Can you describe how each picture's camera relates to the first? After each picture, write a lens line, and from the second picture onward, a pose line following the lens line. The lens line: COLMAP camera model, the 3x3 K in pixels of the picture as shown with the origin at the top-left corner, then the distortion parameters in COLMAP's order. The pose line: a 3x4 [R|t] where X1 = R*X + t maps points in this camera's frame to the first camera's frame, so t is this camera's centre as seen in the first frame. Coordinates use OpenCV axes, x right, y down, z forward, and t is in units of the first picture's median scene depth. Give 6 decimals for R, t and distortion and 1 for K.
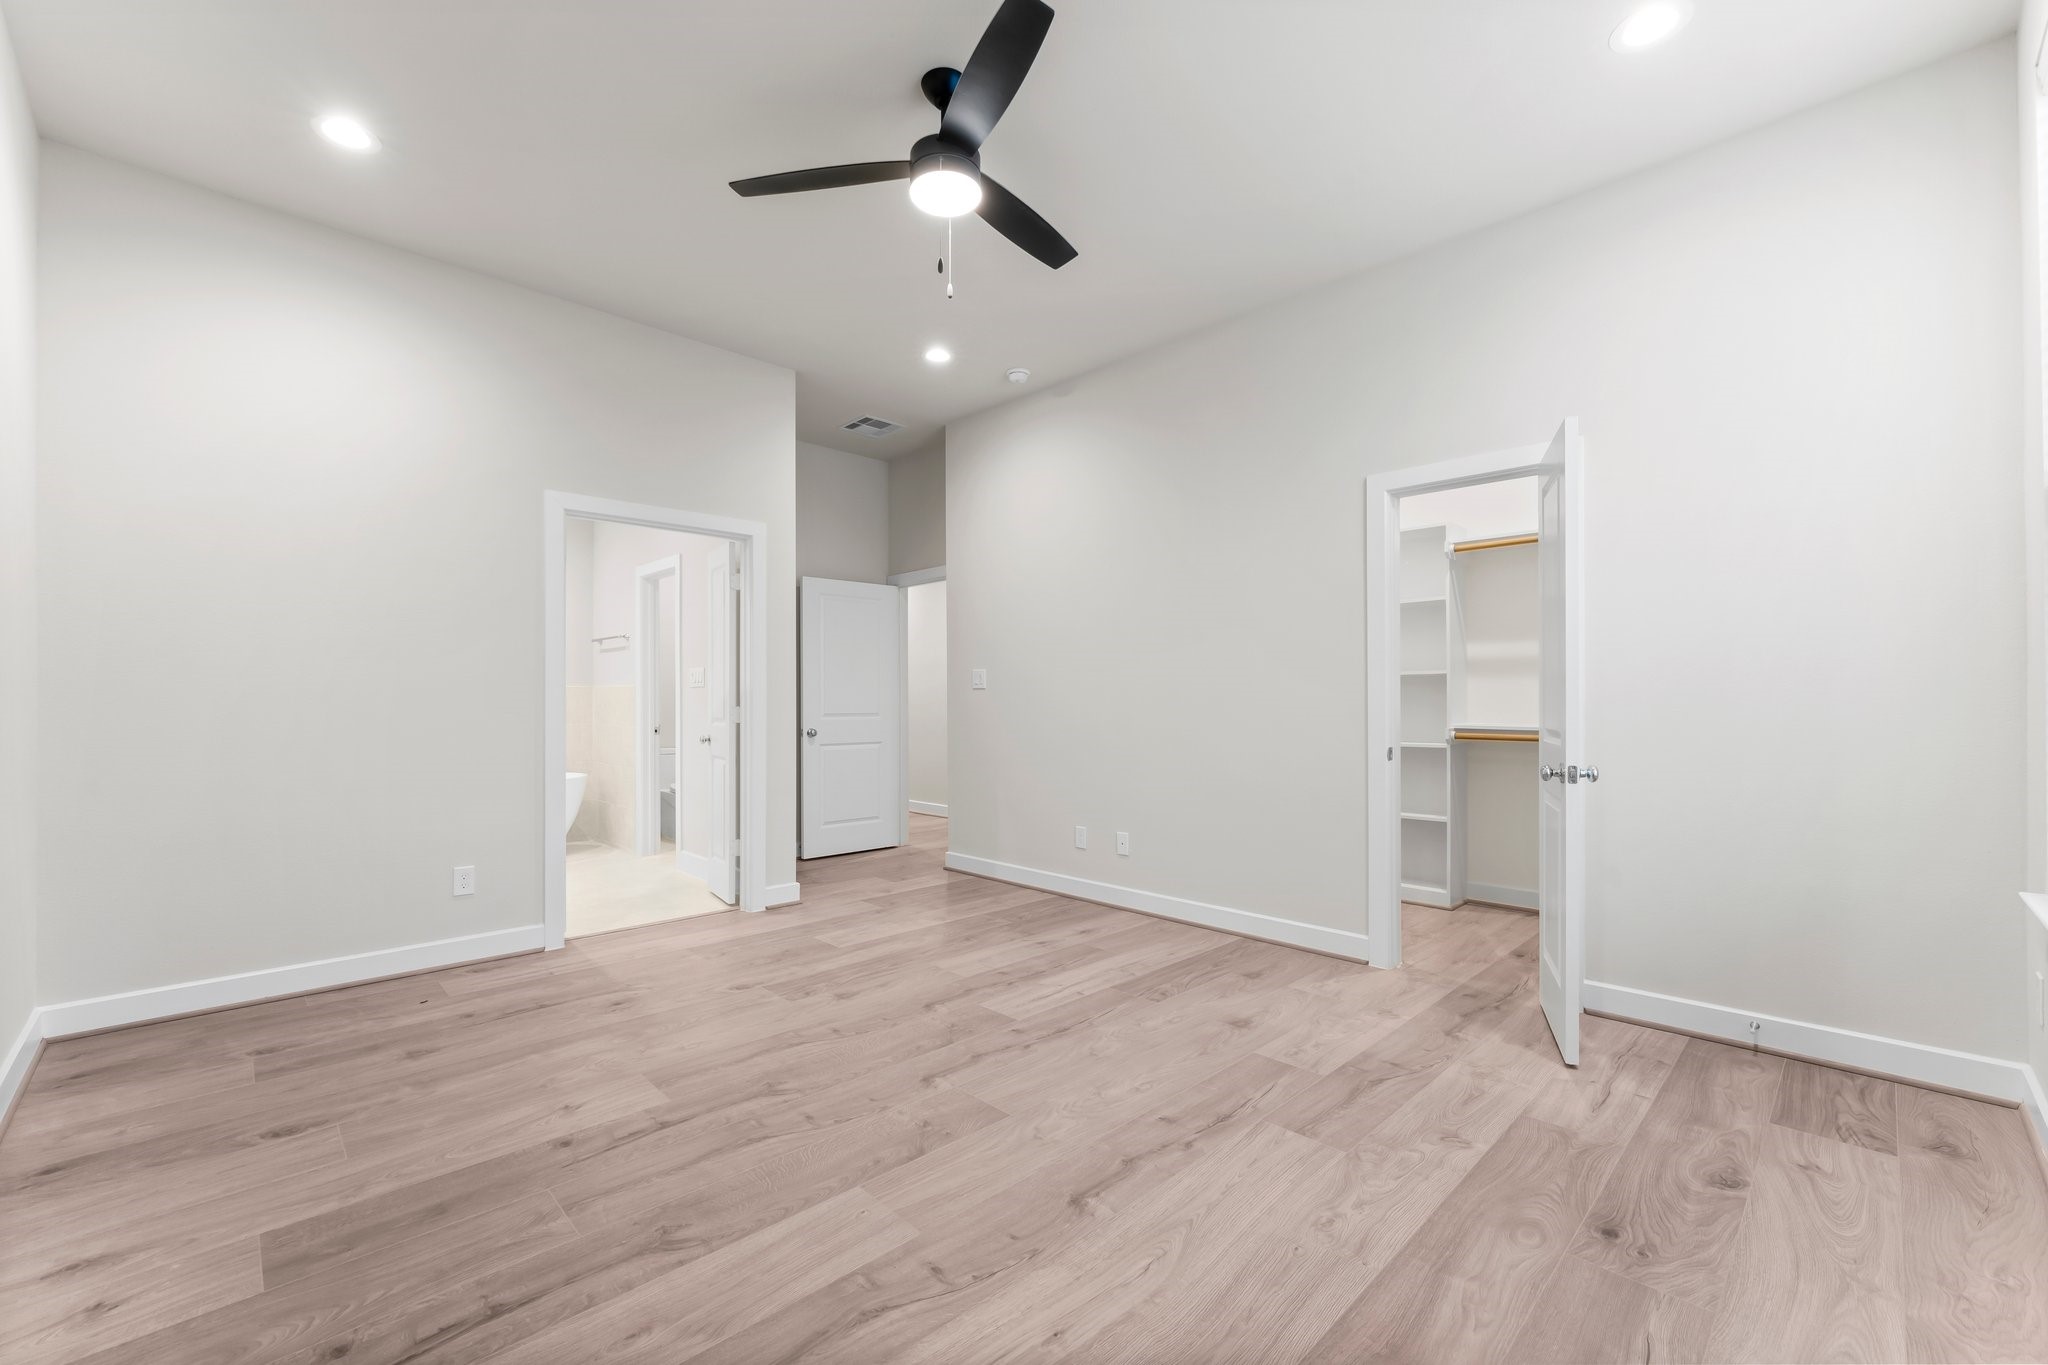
lens RADIAL K [[828.0, 0, 1028.0], [0, 828.0, 686.8], [0, 0, 1]] dist [0.000750, -0.000542]
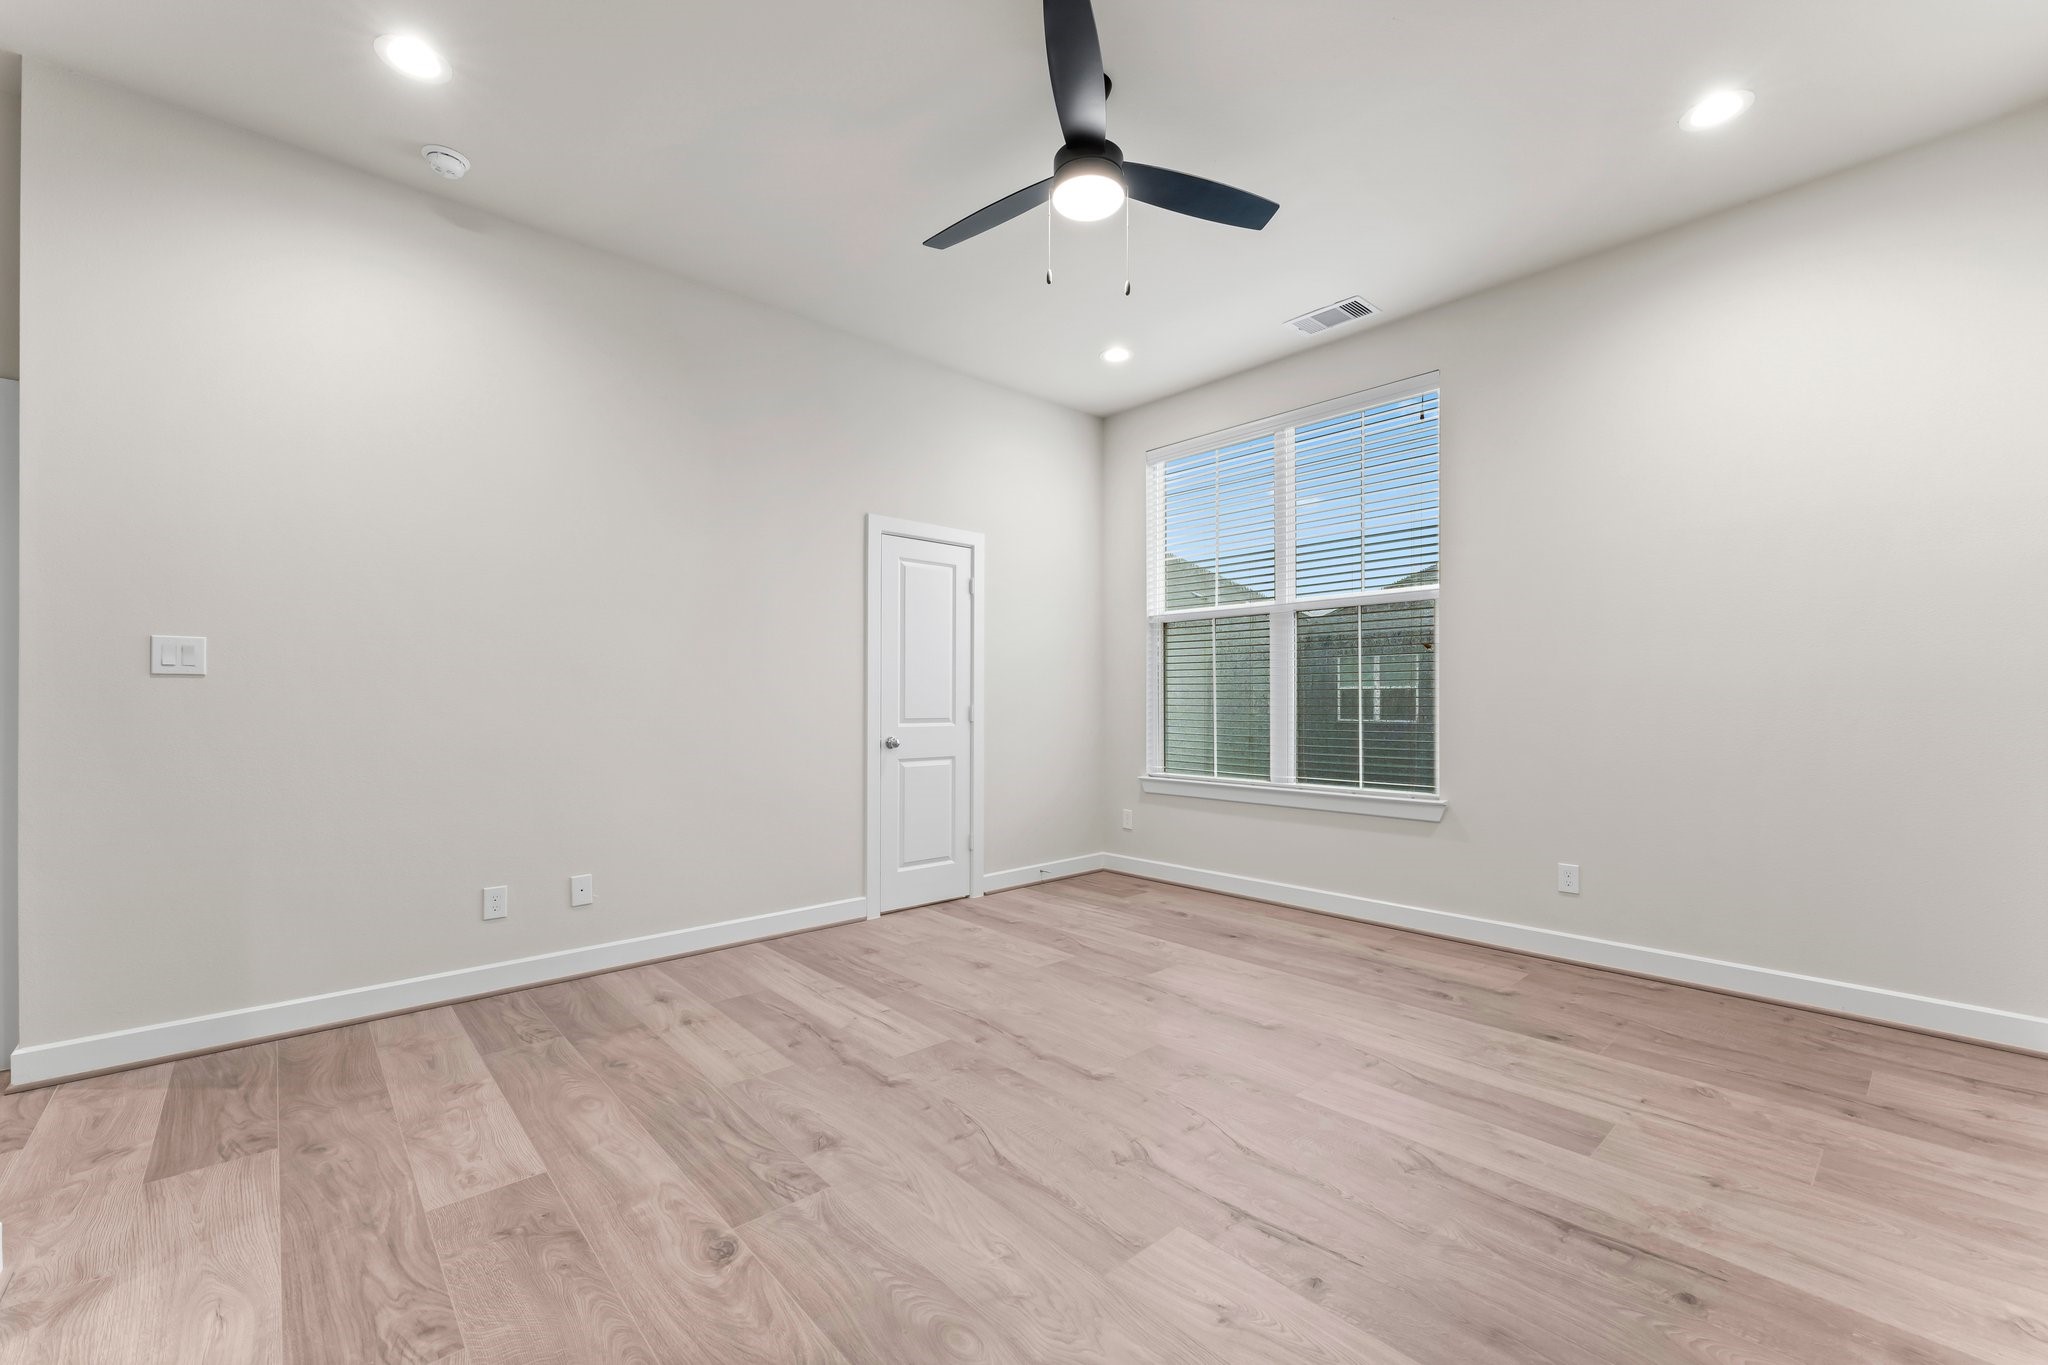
lens RADIAL K [[828.0, 0, 1007.7], [0, 828.0, 698.4], [0, 0, 1]] dist [0.000750, -0.000542]
pose [[0.063095, 0.003202, 0.998002, -1.109623], [-0.016510, 0.999861, -0.002164, 0.018611], [-0.997871, -0.016341, 0.063139, 1.031405]]
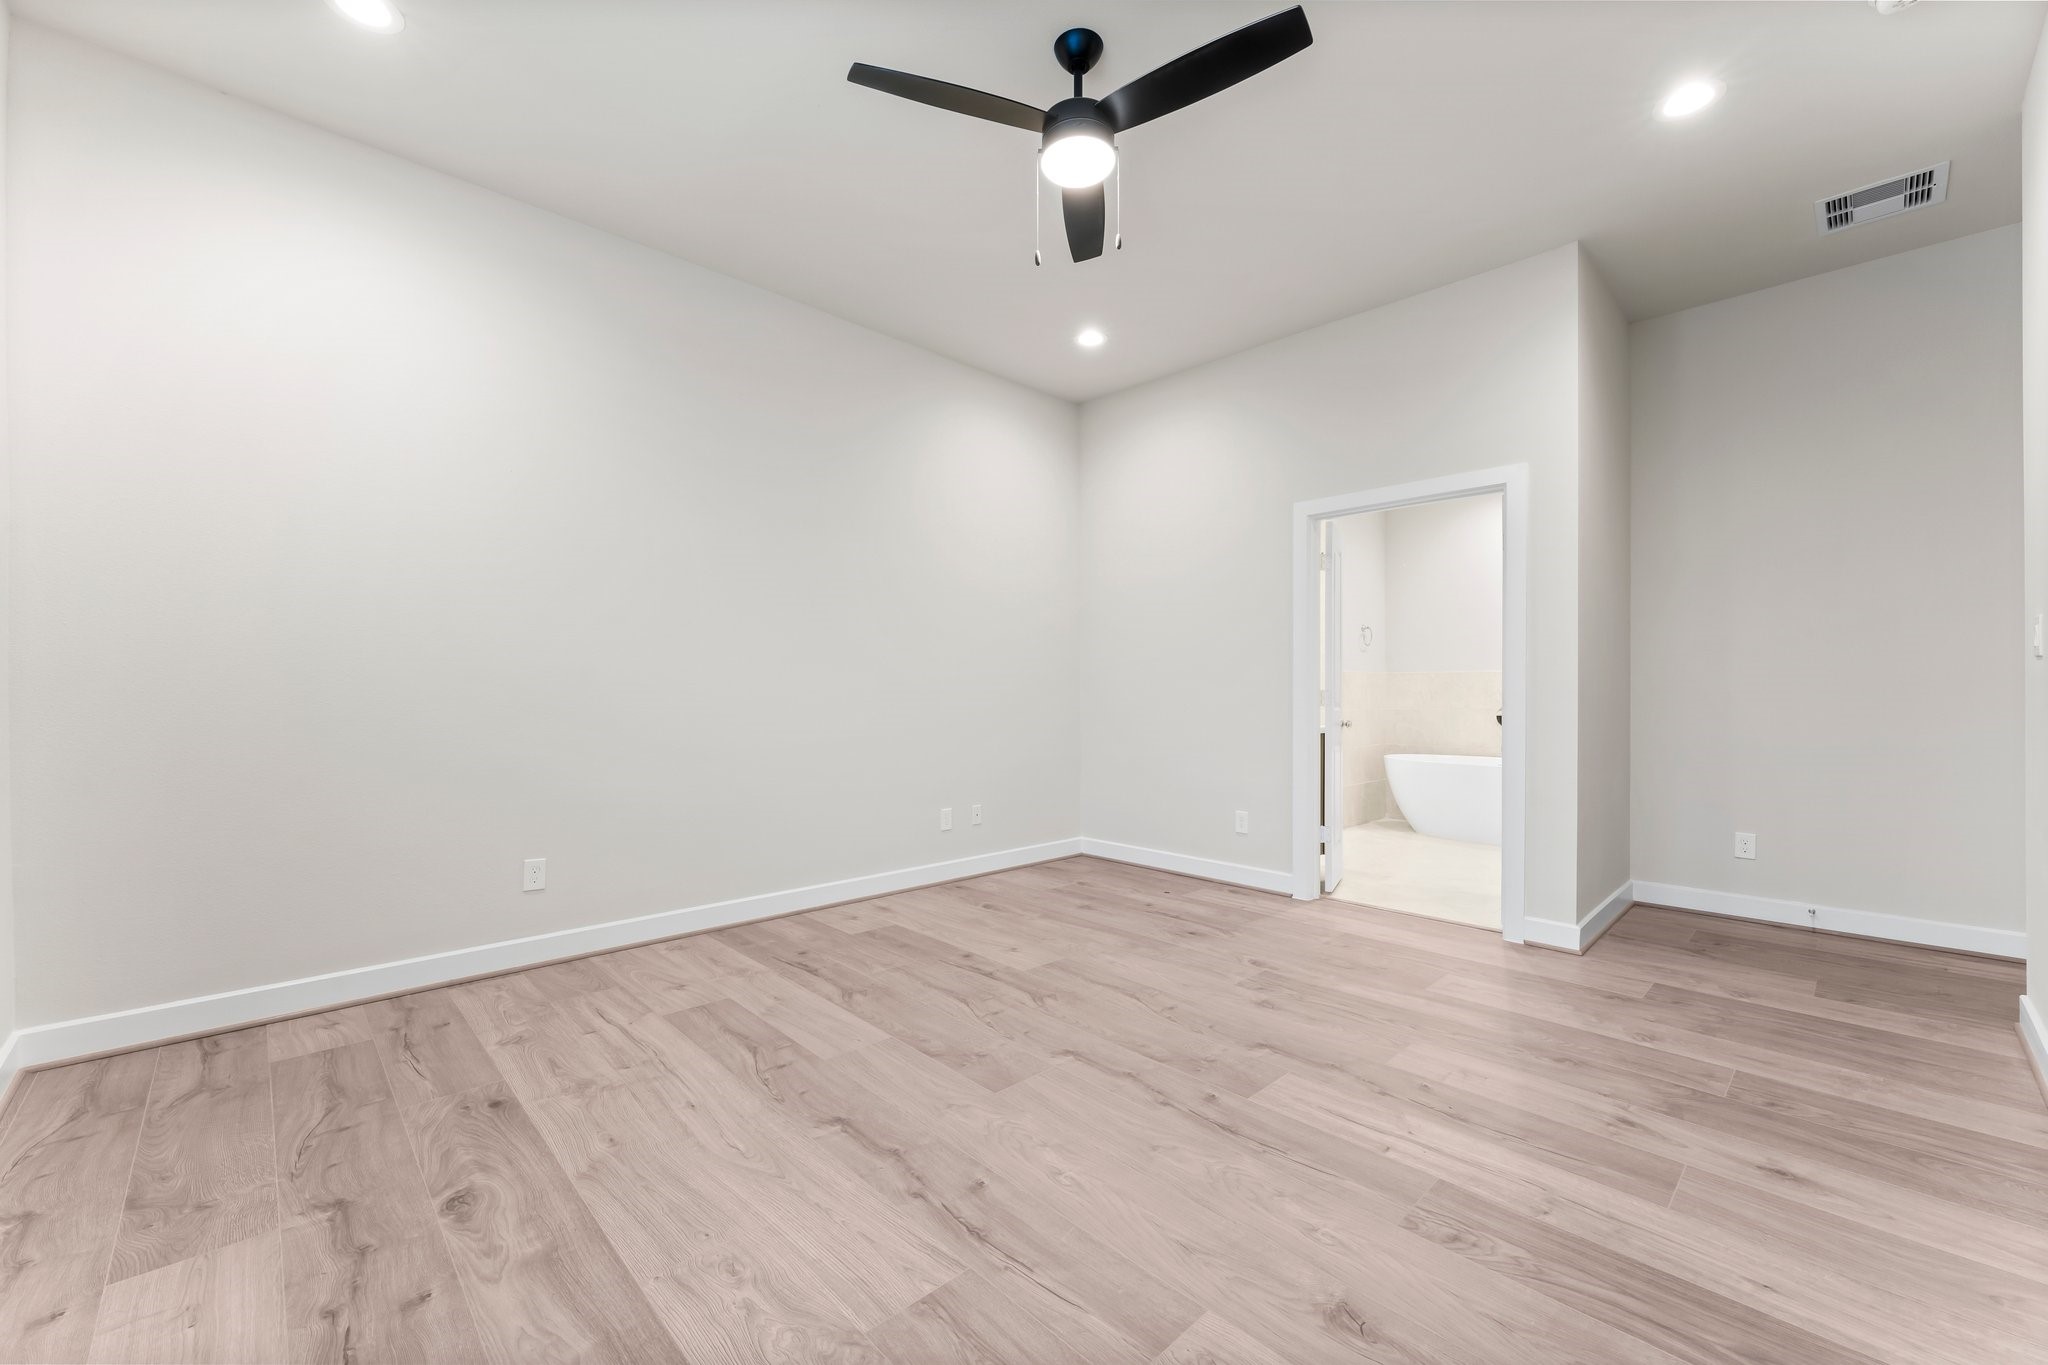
lens RADIAL K [[828.0, 0, 1025.2], [0, 828.0, 689.0], [0, 0, 1]] dist [0.000750, -0.000542]
pose [[-0.009160, 0.001465, -0.999957, 0.880310], [0.015102, 0.999885, 0.001327, 0.023902], [0.999844, -0.015089, -0.009181, 0.944371]]
